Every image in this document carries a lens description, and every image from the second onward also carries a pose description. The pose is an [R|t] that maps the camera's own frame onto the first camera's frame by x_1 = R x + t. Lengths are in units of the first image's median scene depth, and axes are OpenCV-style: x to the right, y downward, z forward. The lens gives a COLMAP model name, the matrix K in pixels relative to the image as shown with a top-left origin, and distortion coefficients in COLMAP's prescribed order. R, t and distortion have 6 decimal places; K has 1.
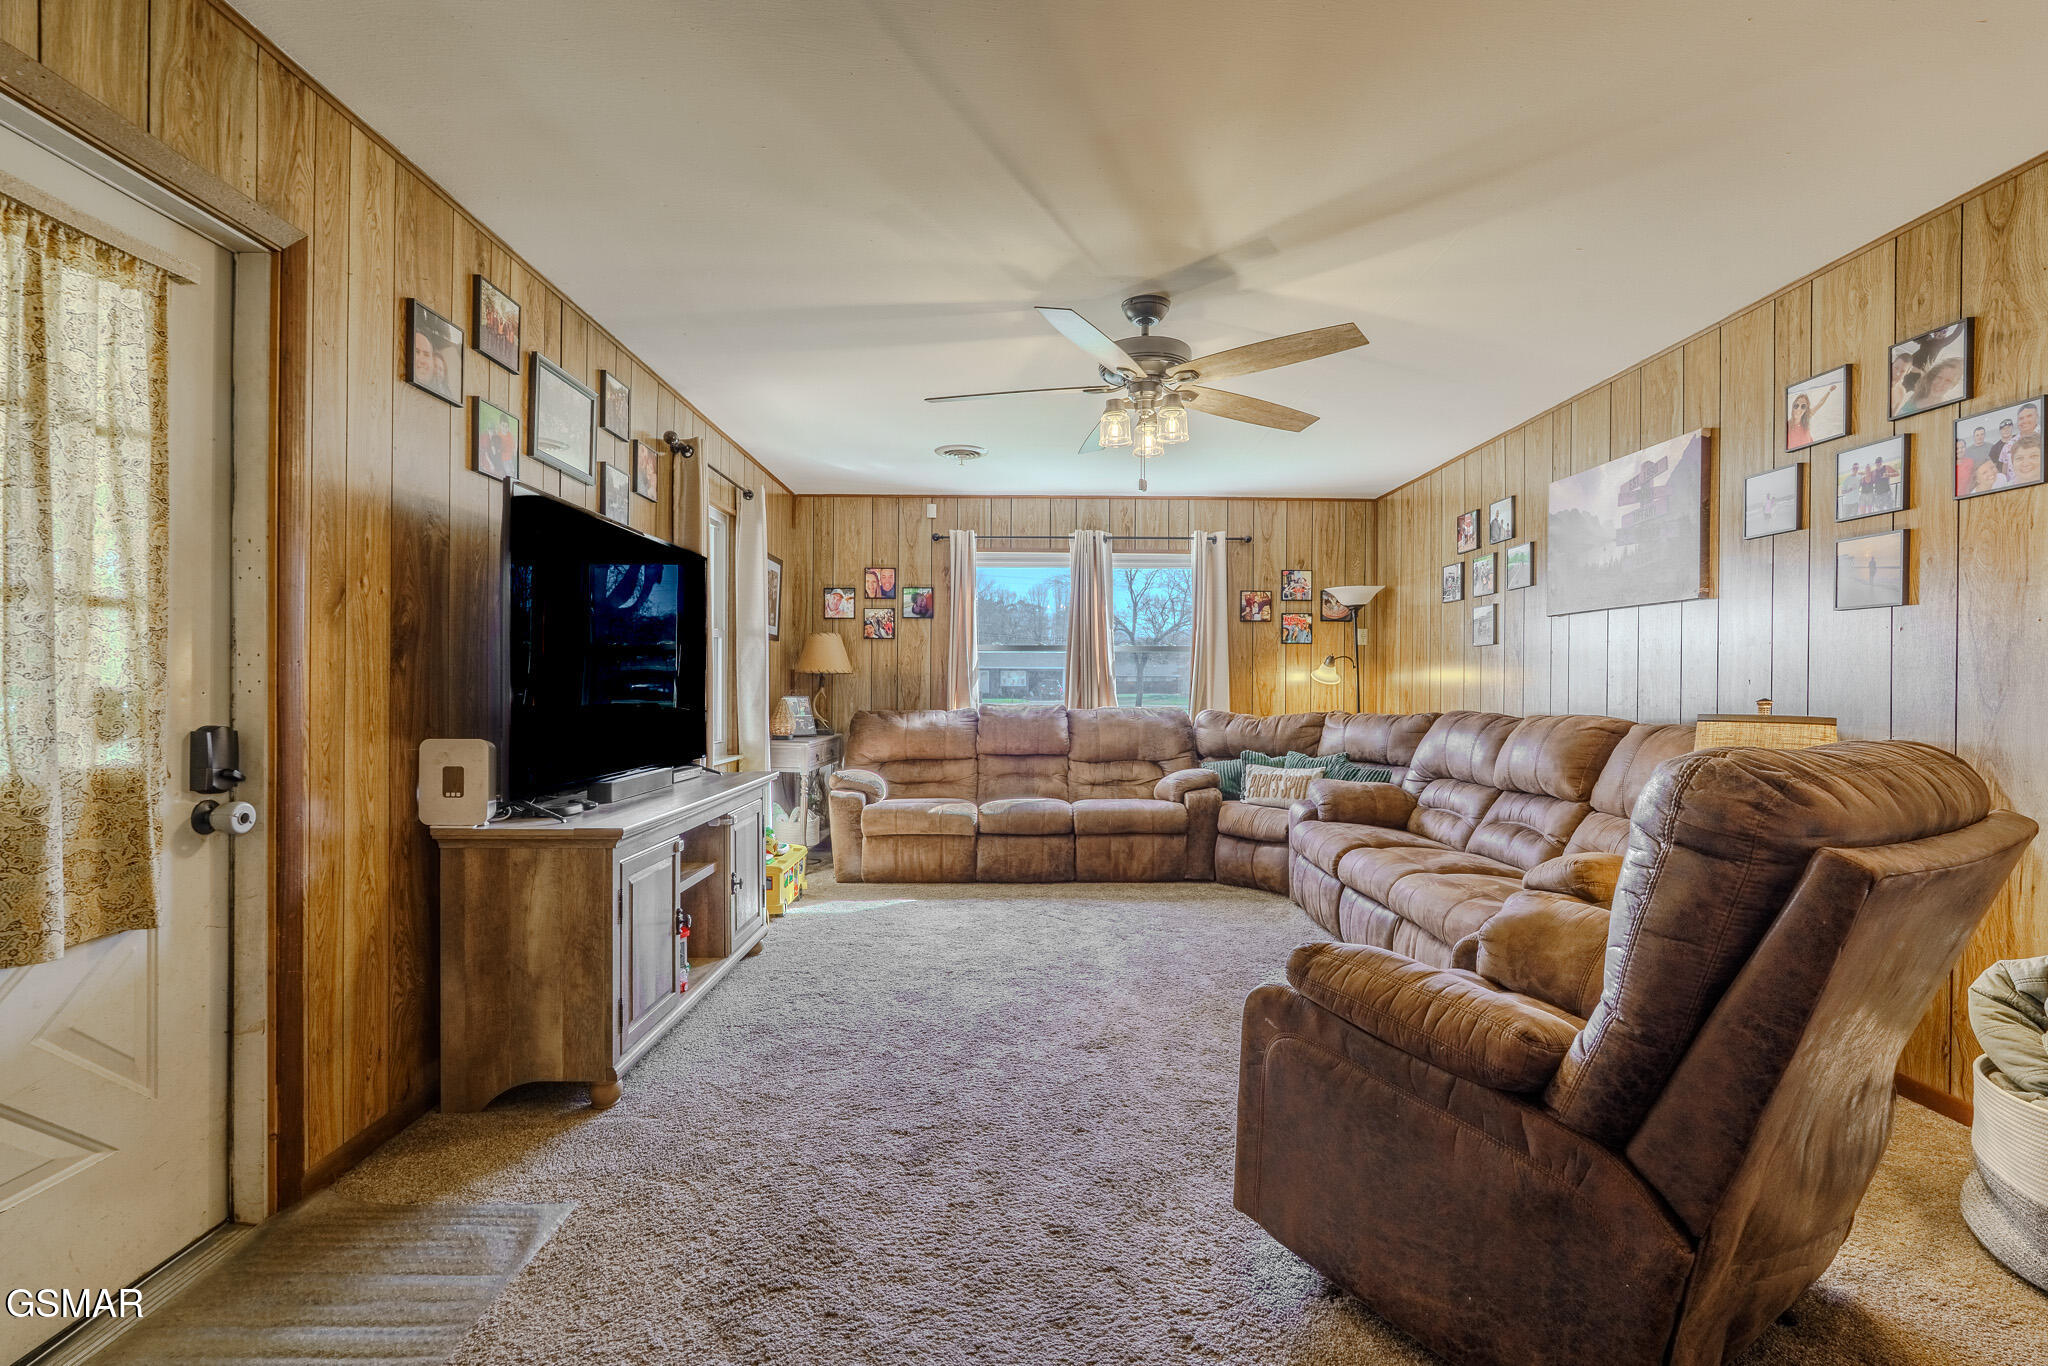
lens RADIAL K [[893.6, 0, 1016.7], [0, 893.6, 693.7], [0, 0, 1]] dist [-0.009412, 0.002061]
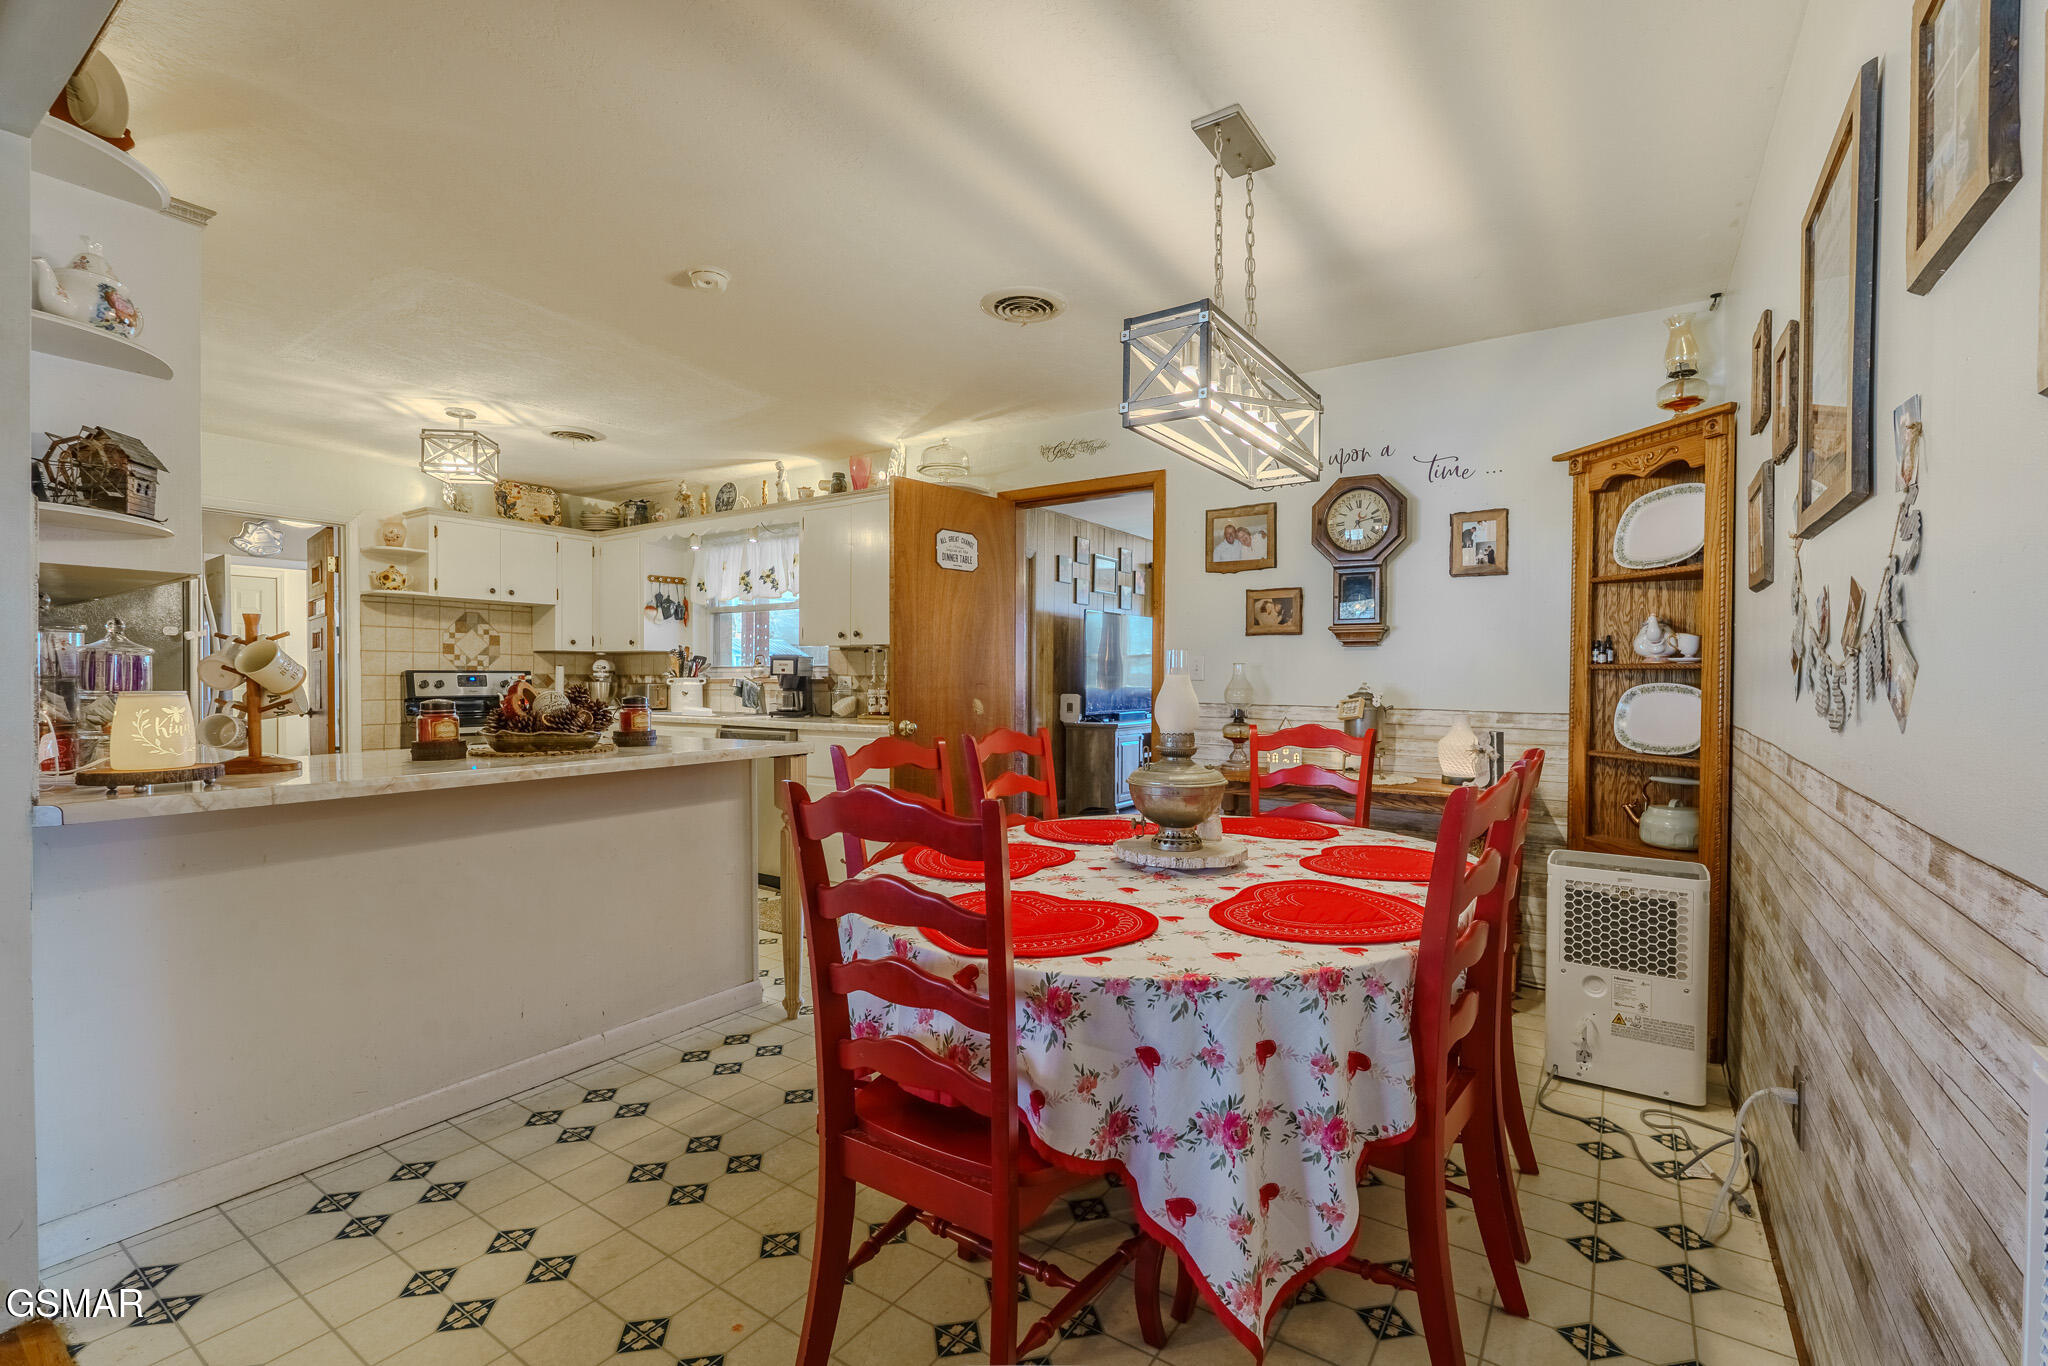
lens RADIAL K [[893.6, 0, 1016.6], [0, 893.6, 682.8], [0, 0, 1]] dist [-0.009412, 0.002061]
pose [[0.826634, -0.000482, -0.562740, 0.441444], [-0.002678, 0.999985, -0.004791, 0.012387], [0.562734, 0.005468, 0.826620, -0.767060]]
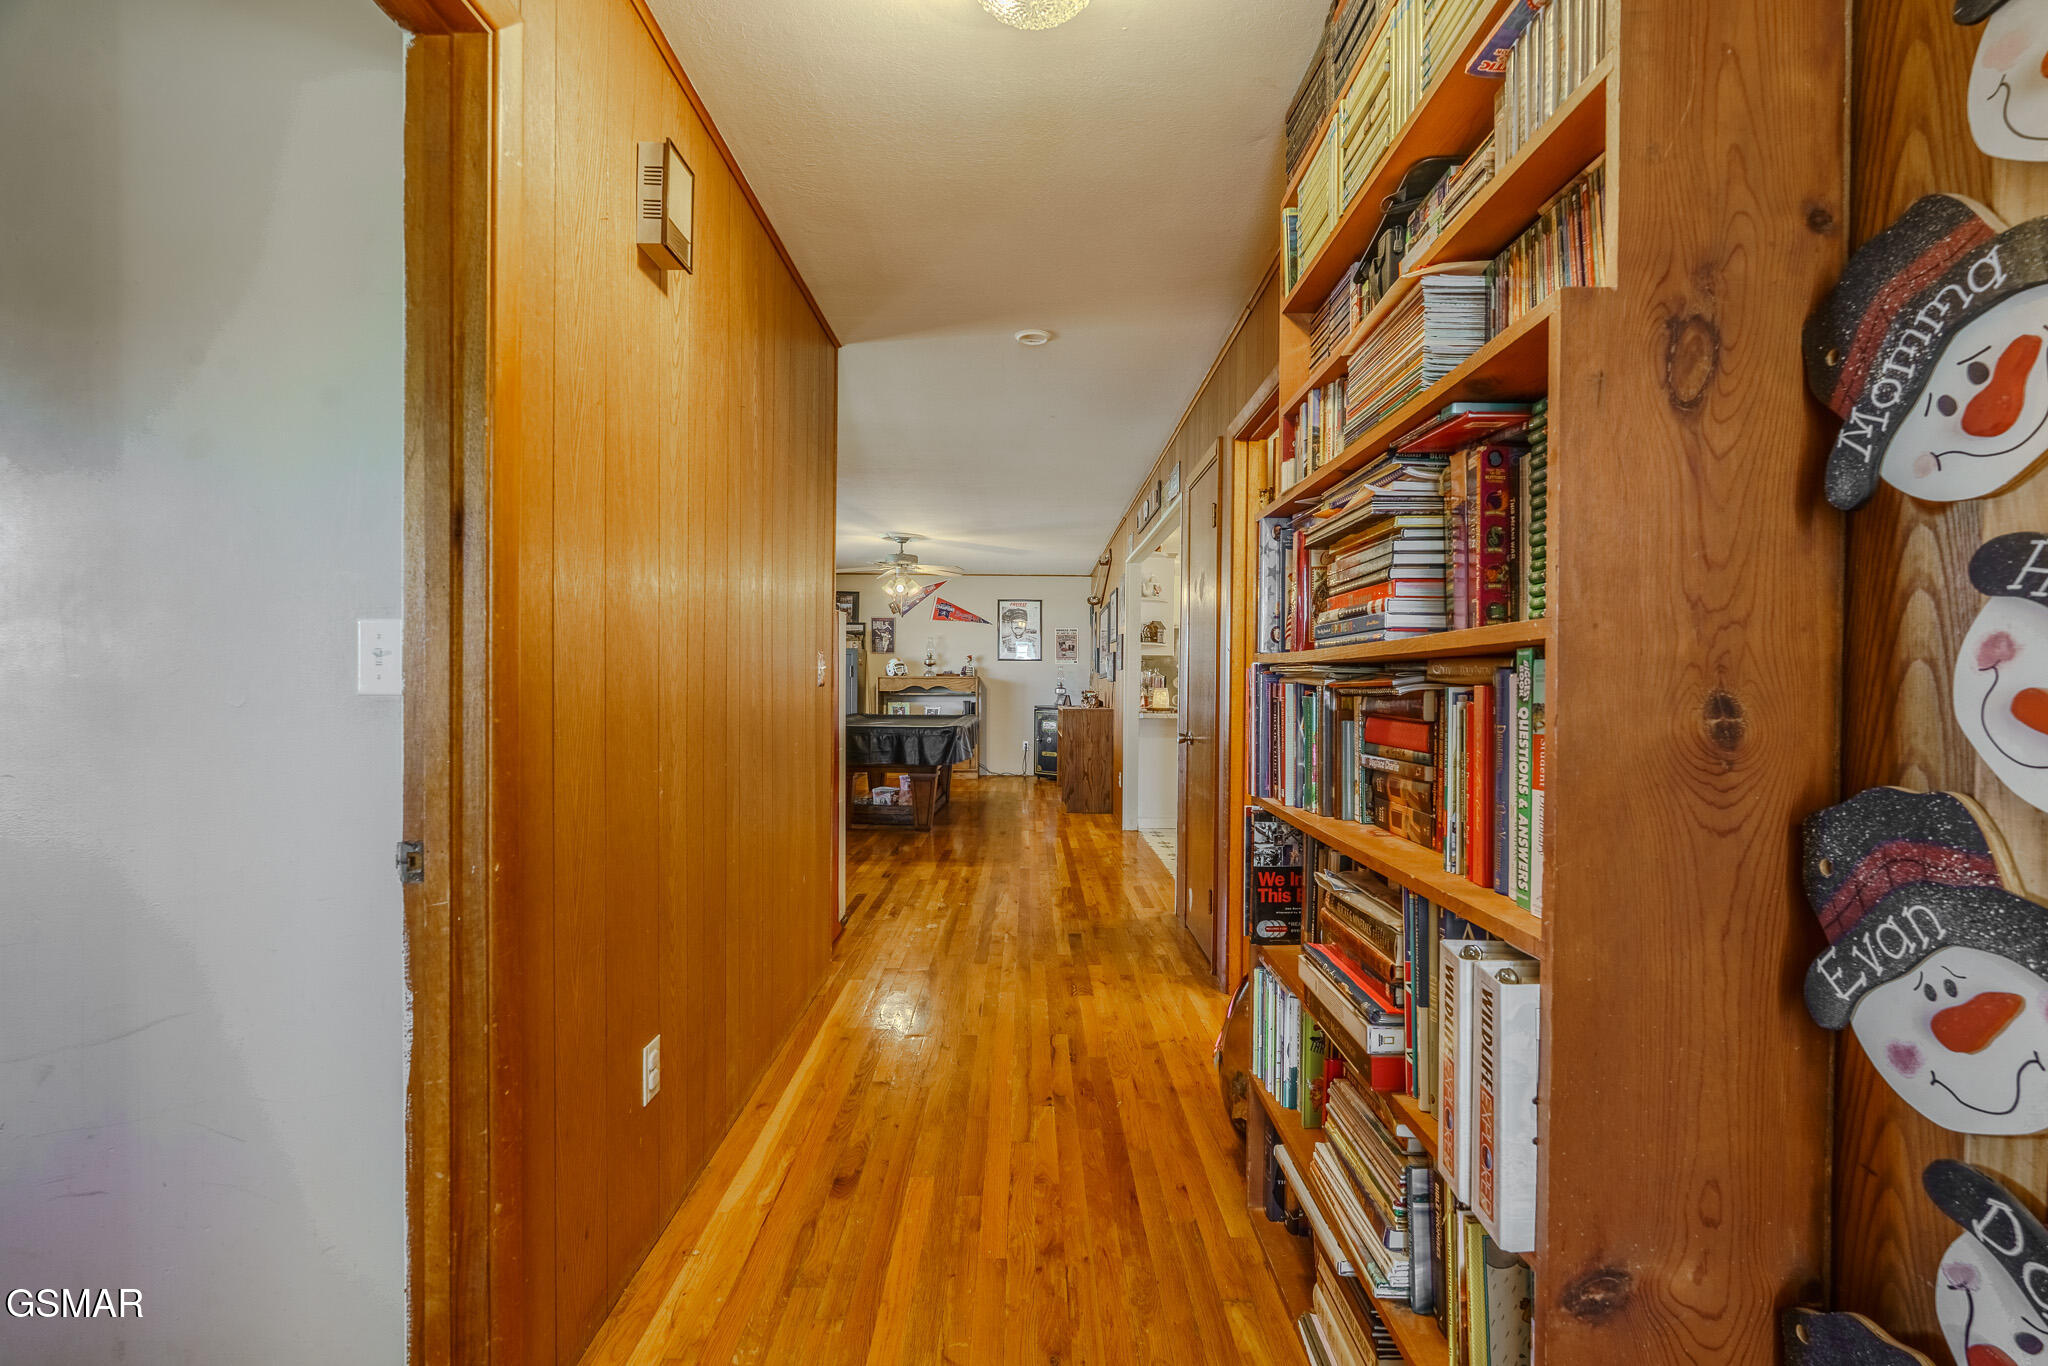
lens RADIAL K [[893.6, 0, 1021.0], [0, 893.6, 680.8], [0, 0, 1]] dist [-0.009412, 0.002061]
pose [[0.001451, -0.003435, -0.999993, 1.360167], [-0.018978, 0.999814, -0.003462, 0.013080], [0.999819, 0.018983, 0.001386, -0.890653]]
